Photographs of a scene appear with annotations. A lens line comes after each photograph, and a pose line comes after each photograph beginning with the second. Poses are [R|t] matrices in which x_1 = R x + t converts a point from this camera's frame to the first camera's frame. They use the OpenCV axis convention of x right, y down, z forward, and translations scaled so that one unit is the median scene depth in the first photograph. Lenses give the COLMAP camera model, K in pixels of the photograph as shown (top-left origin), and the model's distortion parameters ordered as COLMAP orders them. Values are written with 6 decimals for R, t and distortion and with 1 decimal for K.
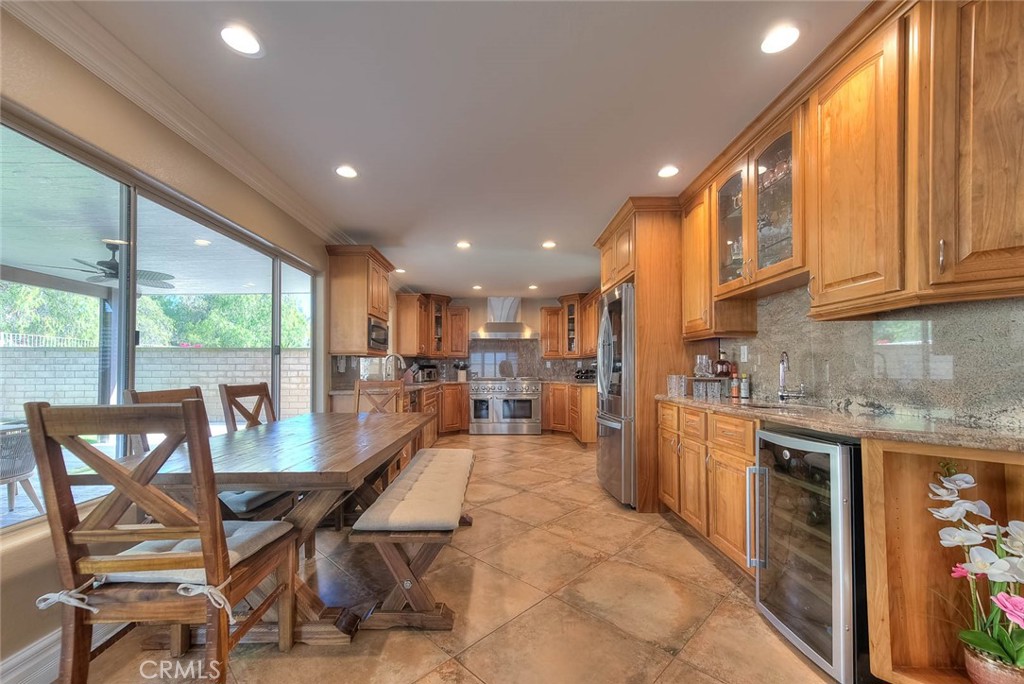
lens RADIAL K [[401.6, 0, 510.3], [0, 401.6, 368.0], [0, 0, 1]] dist [0.030163, 0.000201]
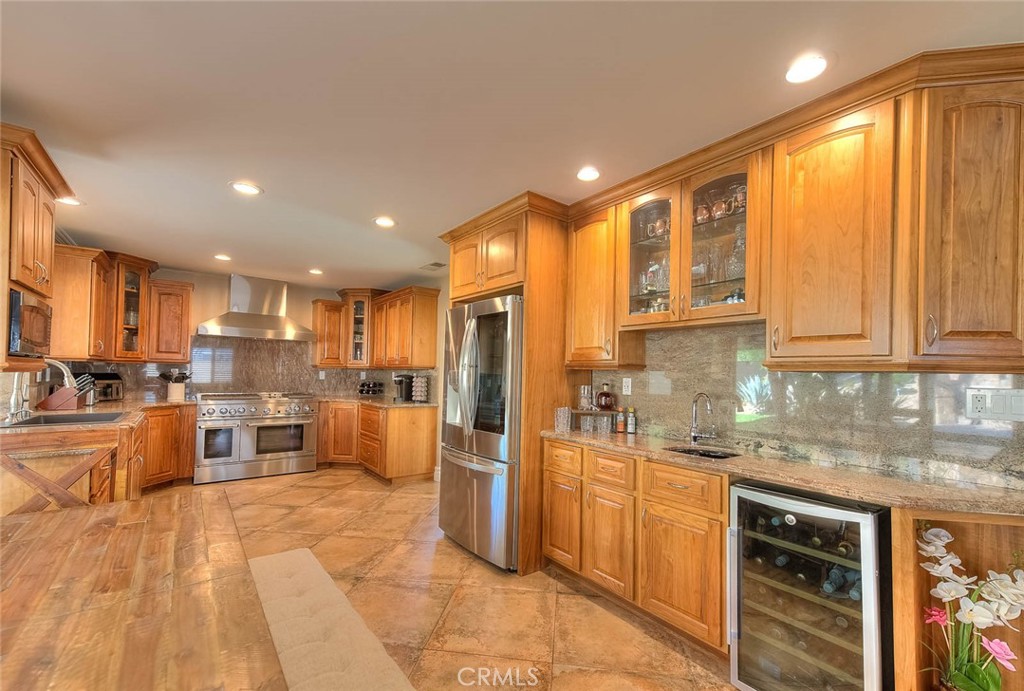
lens RADIAL K [[421.7, 0, 512.4], [0, 421.7, 370.2], [0, 0, 1]] dist [0.026883, -0.000211]
pose [[0.801708, 0.024468, 0.597215, -0.237949], [-0.027240, 0.999619, -0.004388, -0.060051], [-0.597095, -0.012750, 0.802069, 0.345147]]
